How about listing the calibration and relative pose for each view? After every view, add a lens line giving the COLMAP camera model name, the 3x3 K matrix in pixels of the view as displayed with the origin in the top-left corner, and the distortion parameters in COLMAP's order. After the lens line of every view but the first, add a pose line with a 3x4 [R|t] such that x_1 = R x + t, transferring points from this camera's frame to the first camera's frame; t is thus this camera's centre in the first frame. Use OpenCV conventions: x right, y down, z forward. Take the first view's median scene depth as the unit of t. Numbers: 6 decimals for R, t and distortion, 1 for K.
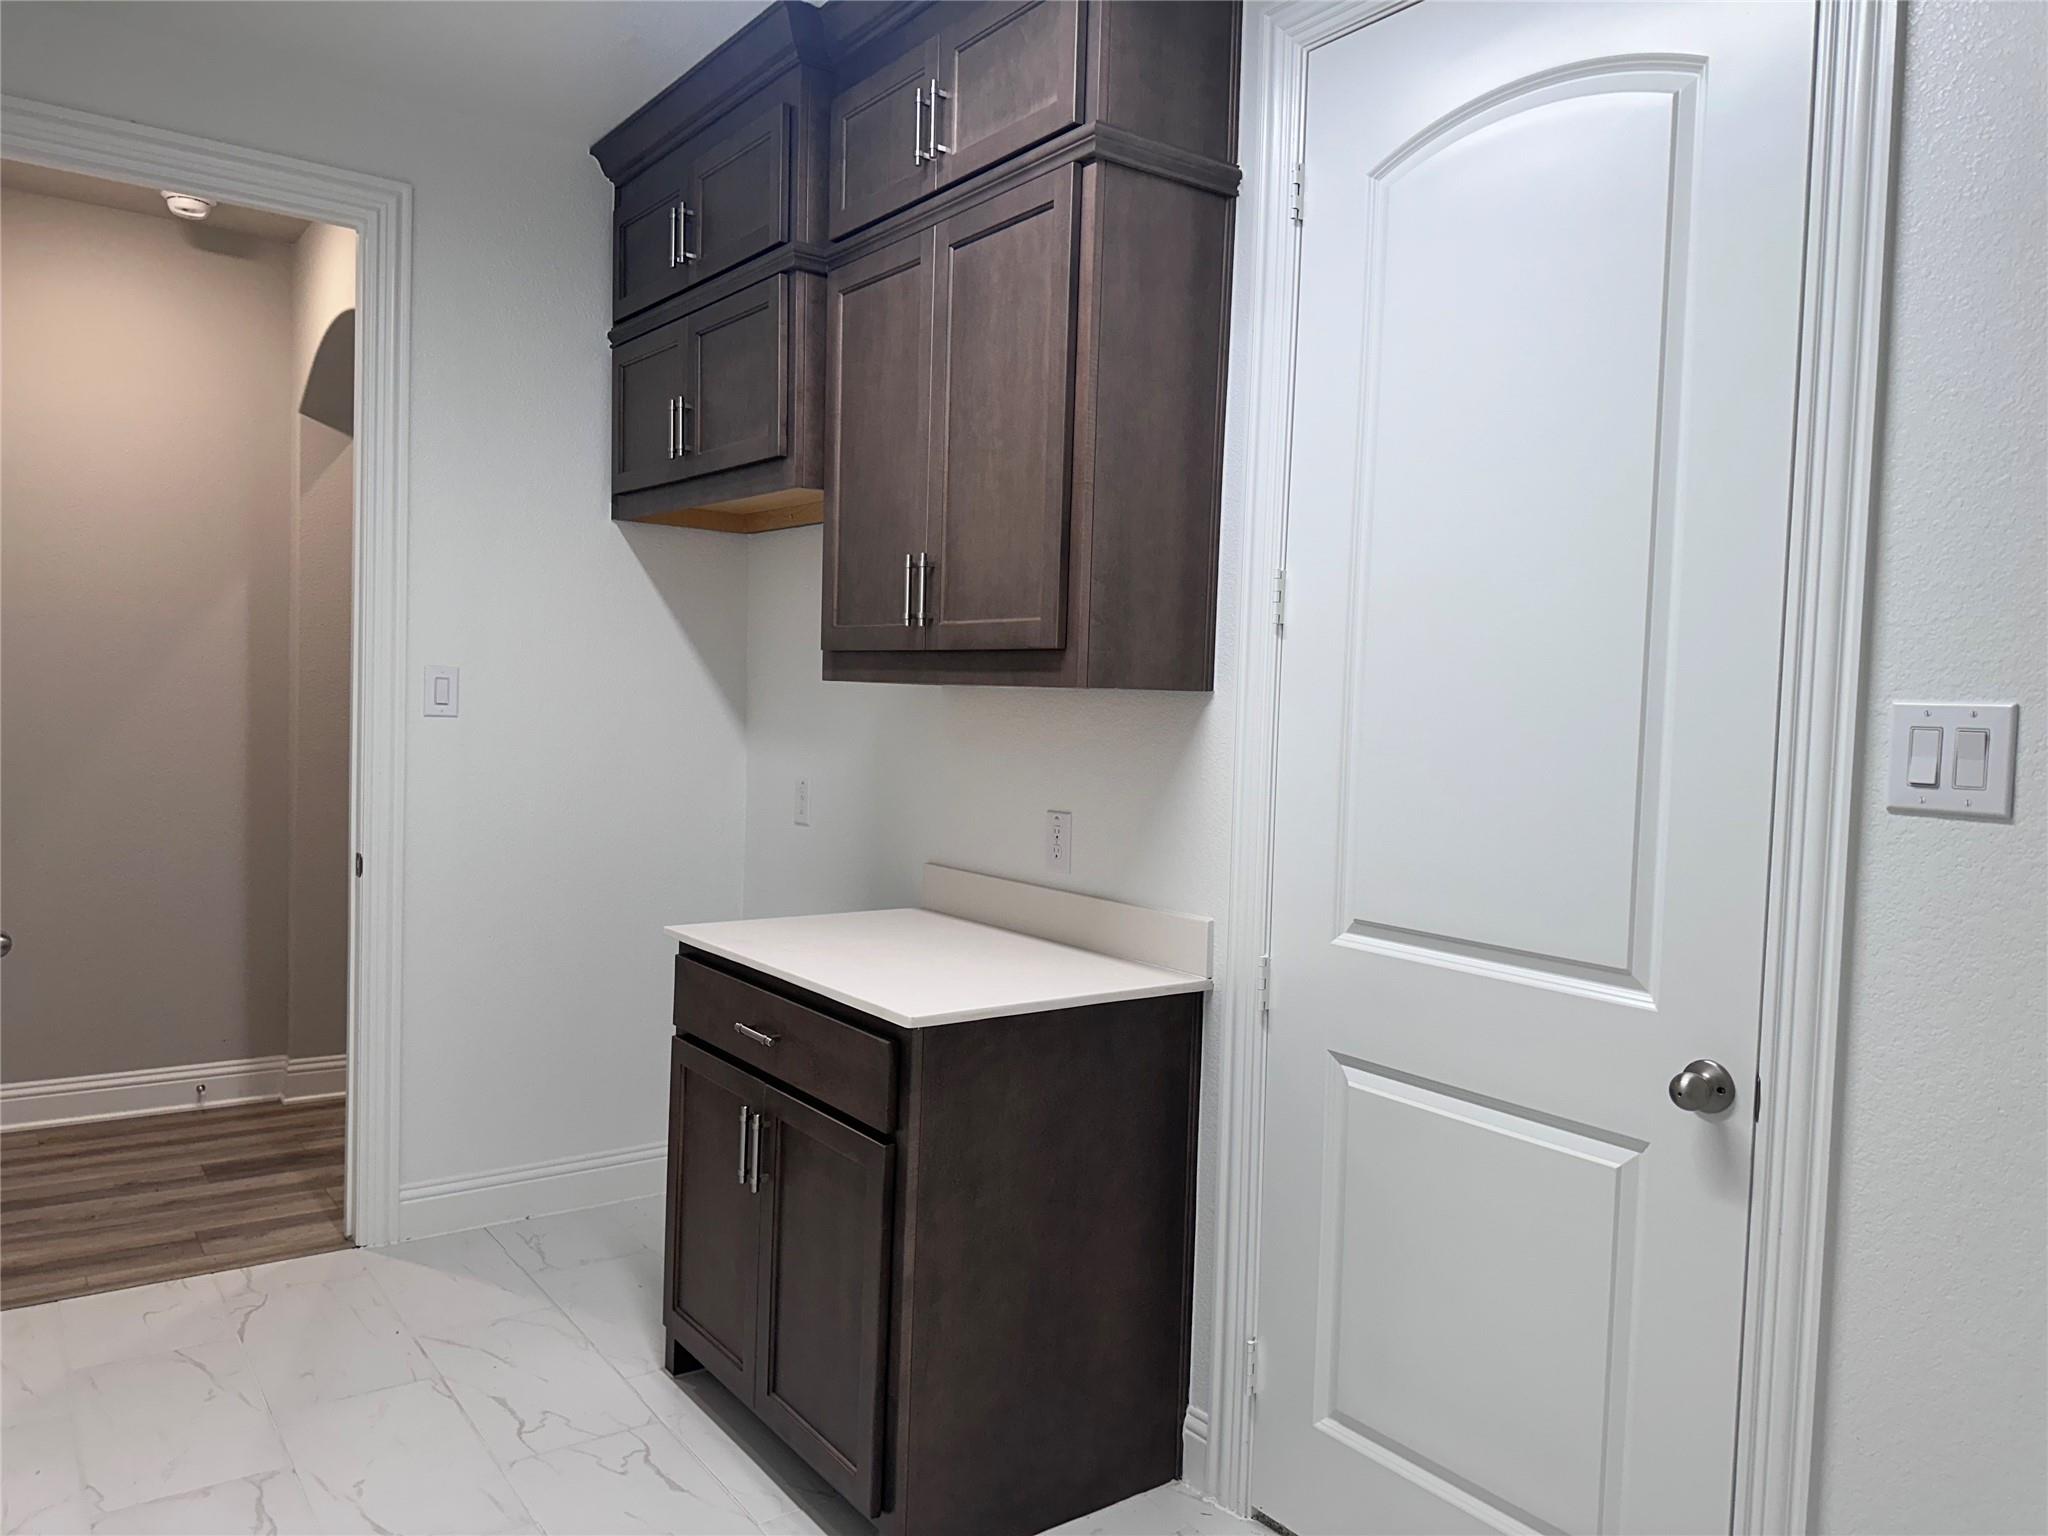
lens RADIAL K [[1435.4, 0, 1020.4], [0, 1435.4, 760.3], [0, 0, 1]] dist [0.011935, 0.000604]
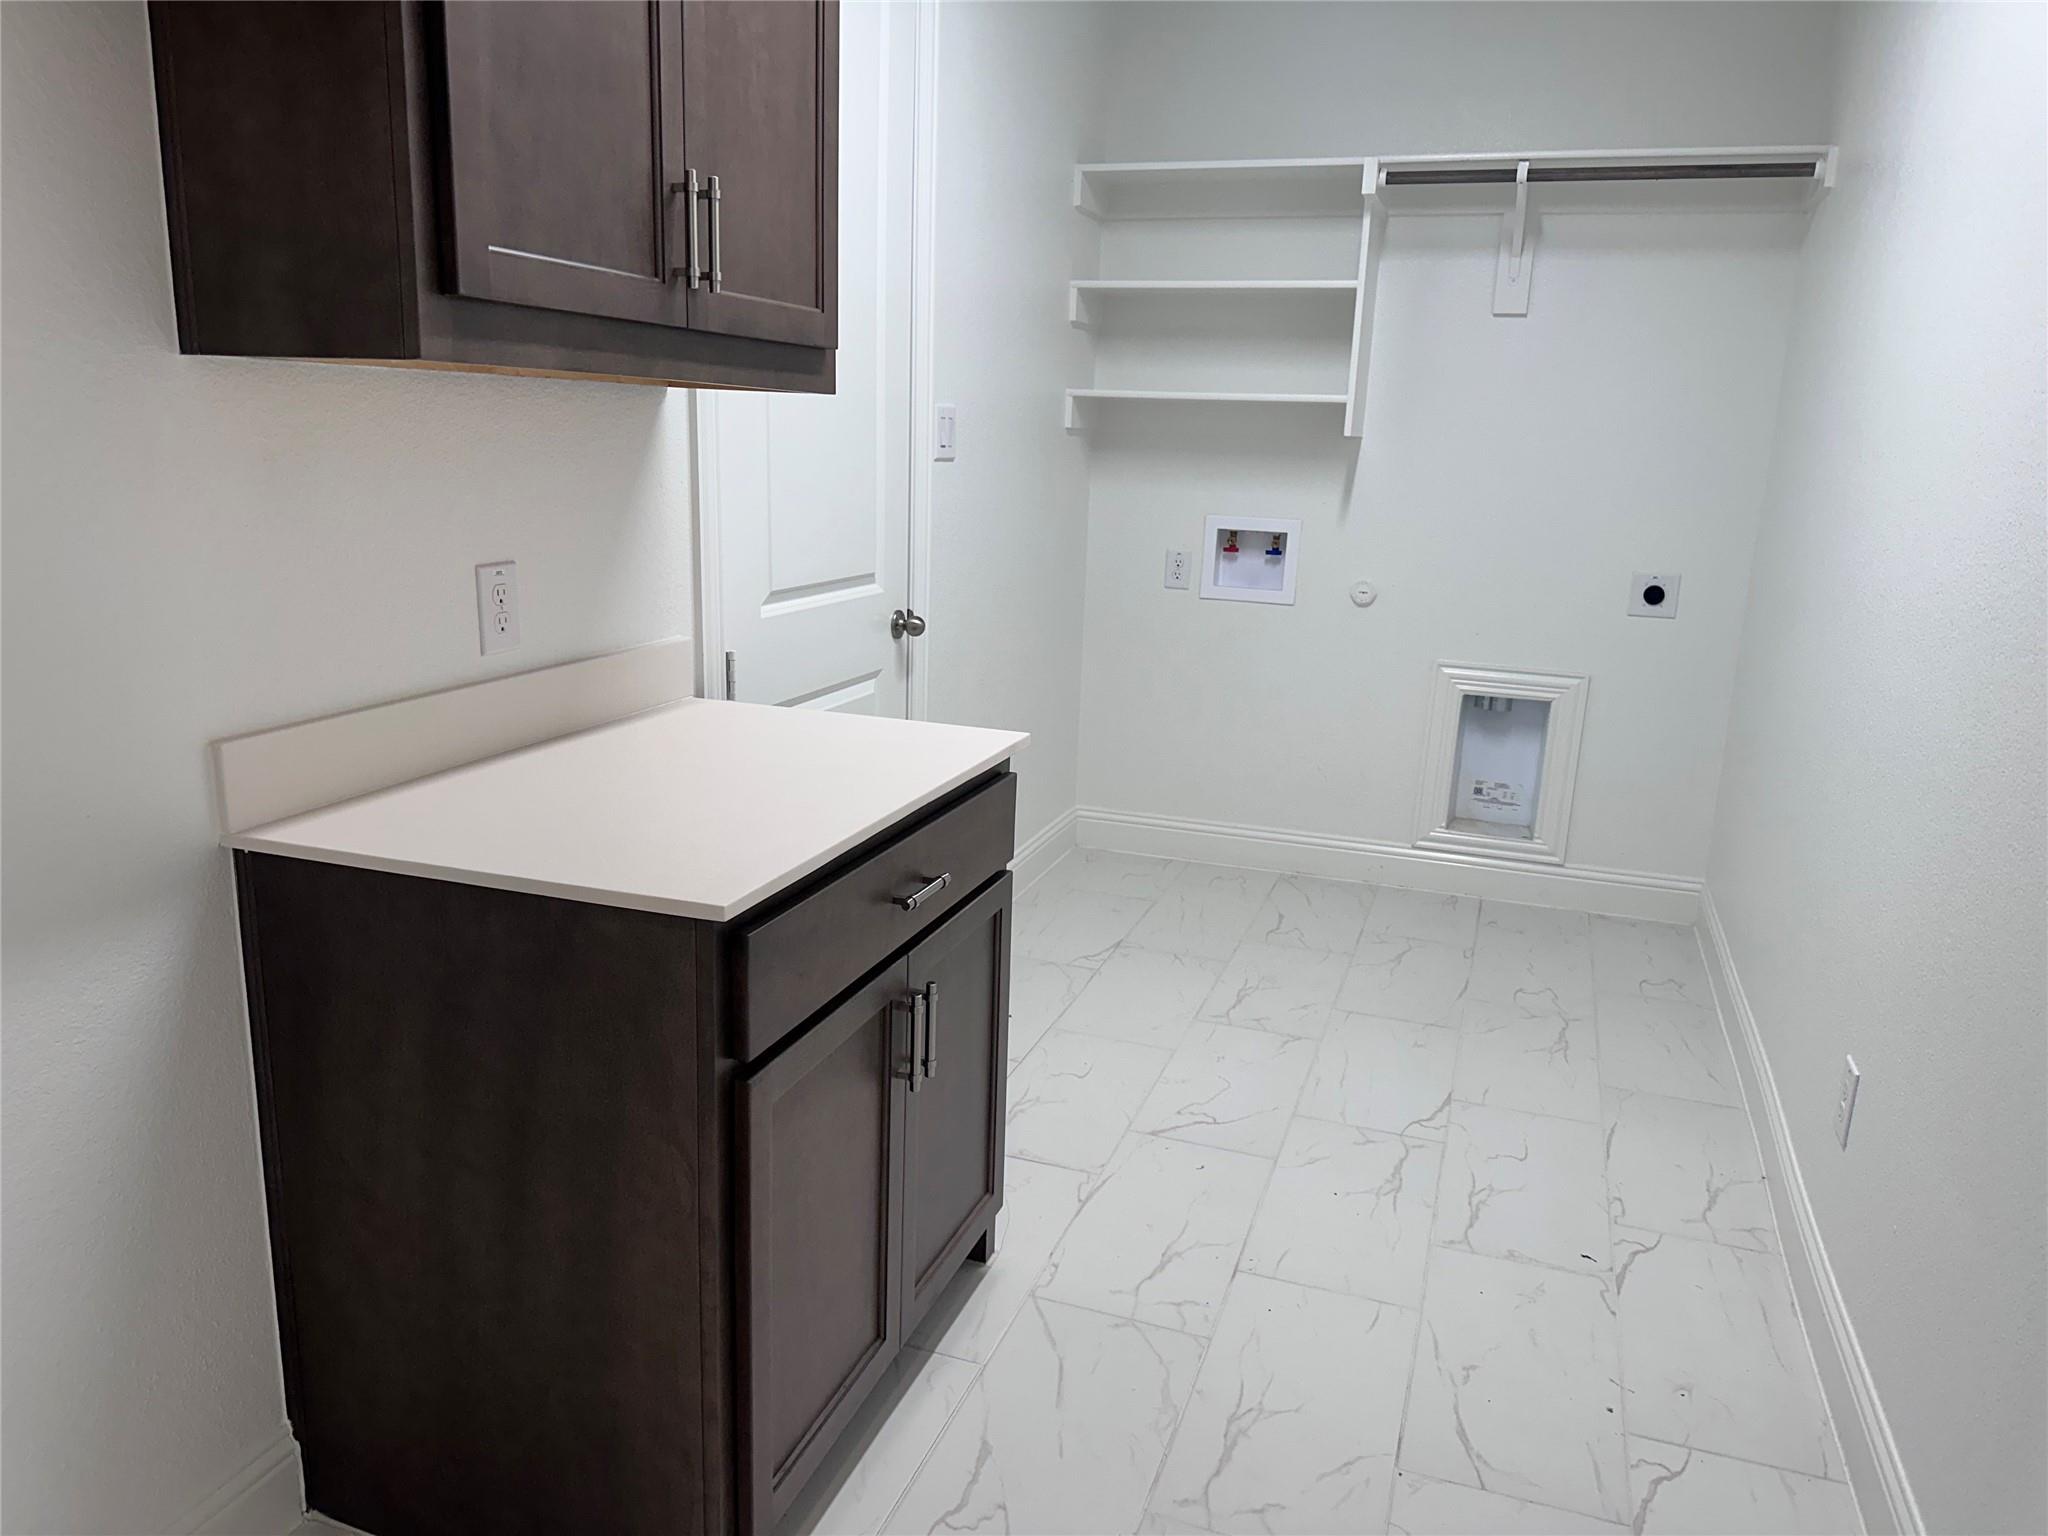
lens RADIAL K [[1435.4, 0, 1017.2], [0, 1435.4, 775.1], [0, 0, 1]] dist [0.011935, 0.000604]
pose [[-0.563572, -0.235796, 0.791699, -0.733485], [-0.009250, 0.960137, 0.279378, -0.066509], [-0.826015, 0.150127, -0.543287, 1.281773]]
